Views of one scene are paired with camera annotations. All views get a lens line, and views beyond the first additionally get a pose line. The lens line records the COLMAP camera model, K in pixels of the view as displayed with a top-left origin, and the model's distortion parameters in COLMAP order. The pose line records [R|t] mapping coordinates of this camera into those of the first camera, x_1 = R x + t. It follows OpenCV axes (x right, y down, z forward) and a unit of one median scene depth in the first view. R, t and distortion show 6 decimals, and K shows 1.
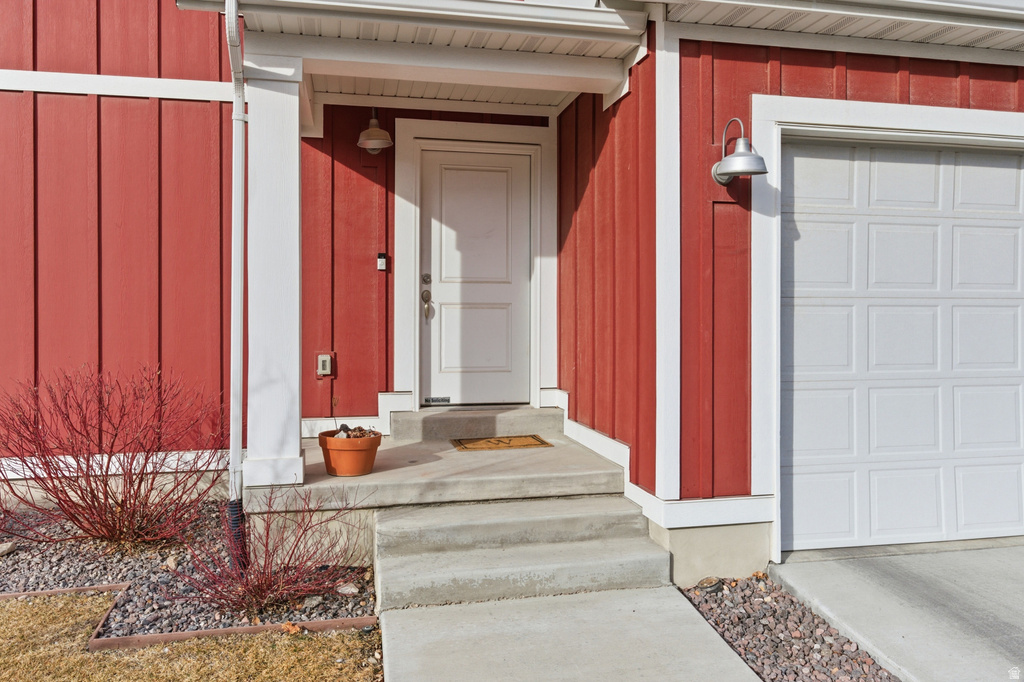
lens RADIAL K [[806.7, 0, 512.9], [0, 806.7, 282.4], [0, 0, 1]] dist [0.009145, 0.002858]
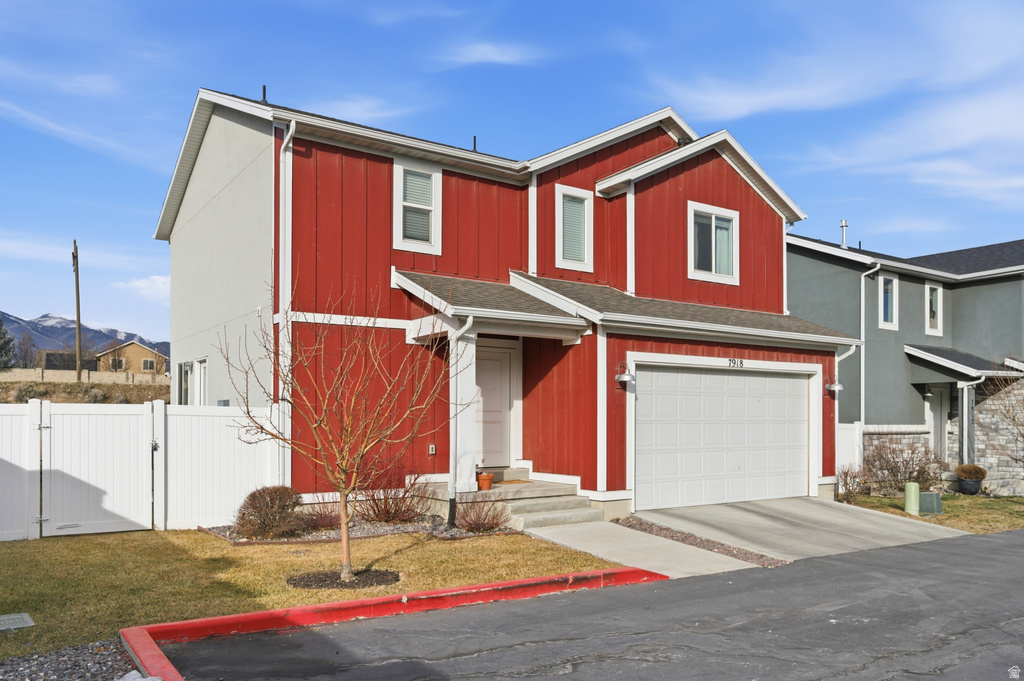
lens RADIAL K [[769.4, 0, 512.0], [0, 769.4, 340.5], [0, 0, 1]] dist [0.000139, 0.000392]
pose [[0.931547, 0.038669, 0.361558, -1.067395], [-0.016037, 0.997731, -0.065389, -0.080967], [-0.363266, 0.055115, 0.930054, -1.398594]]
